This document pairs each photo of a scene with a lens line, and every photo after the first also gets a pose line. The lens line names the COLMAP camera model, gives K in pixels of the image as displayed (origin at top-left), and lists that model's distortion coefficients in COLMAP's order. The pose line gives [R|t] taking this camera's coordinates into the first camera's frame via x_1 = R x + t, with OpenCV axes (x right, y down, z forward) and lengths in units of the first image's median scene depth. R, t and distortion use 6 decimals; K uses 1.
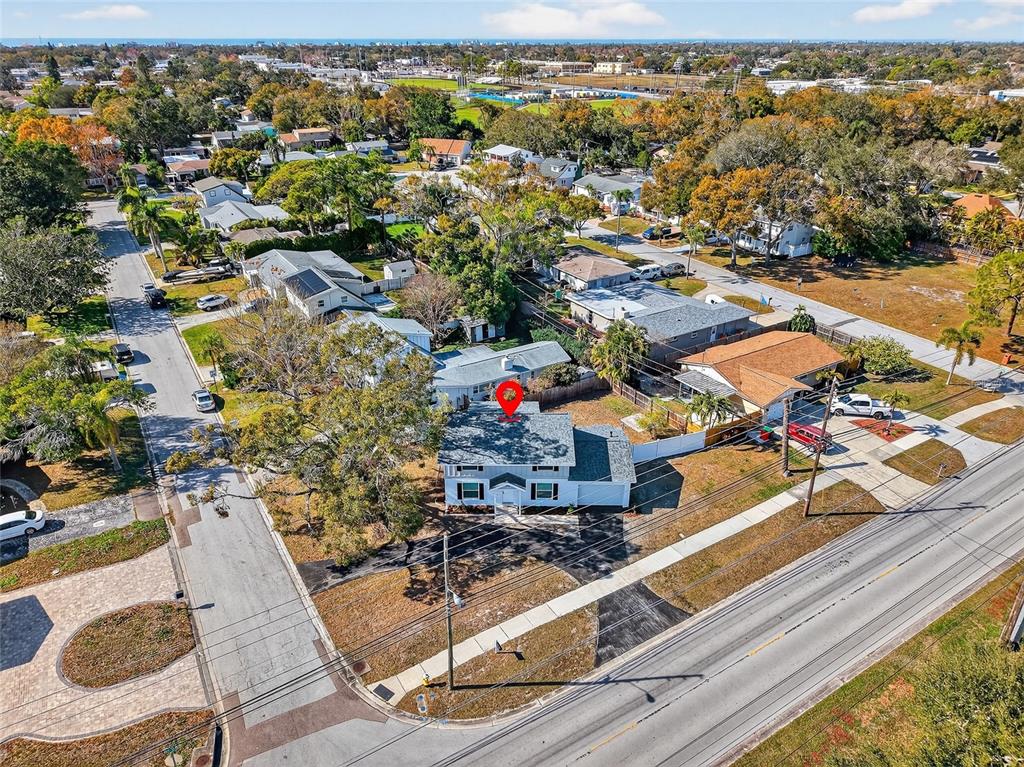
lens RADIAL K [[683.7, 0, 512.0], [0, 683.7, 383.5], [0, 0, 1]] dist [0.000007, -0.000221]
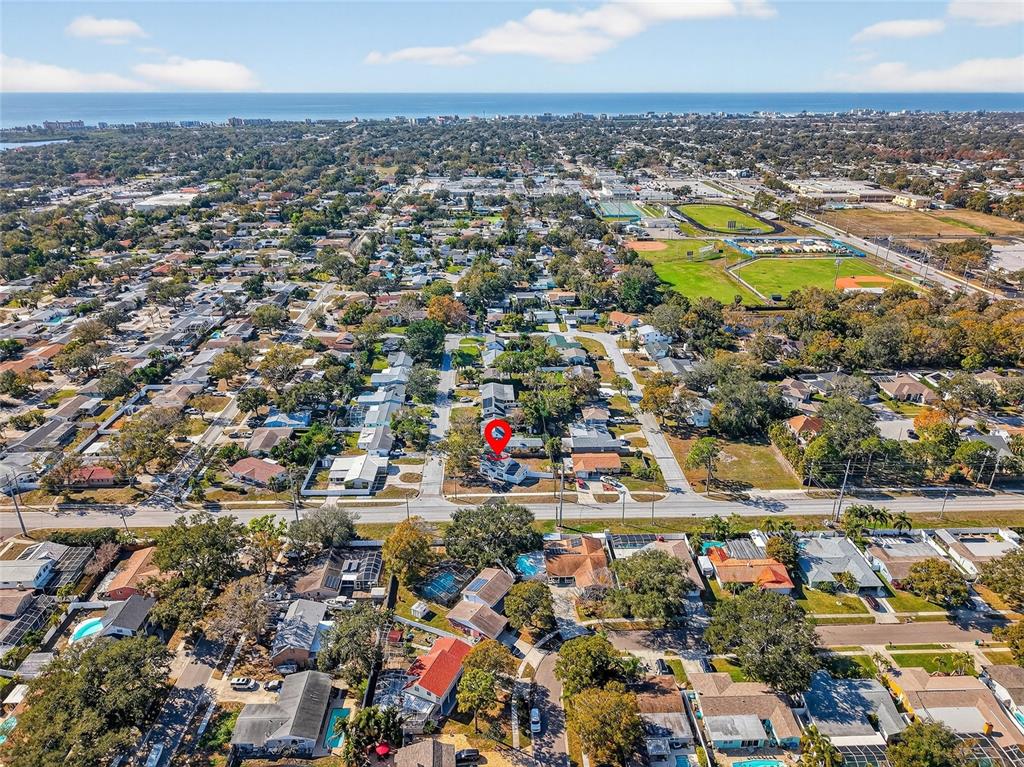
lens RADIAL K [[683.7, 0, 512.0], [0, 683.7, 383.5], [0, 0, 1]] dist [0.000007, -0.000221]
pose [[0.865965, 0.191312, -0.462065, 1.473857], [-0.220465, 0.975350, -0.009346, -0.276380], [0.448887, 0.109962, 0.886797, -2.080393]]
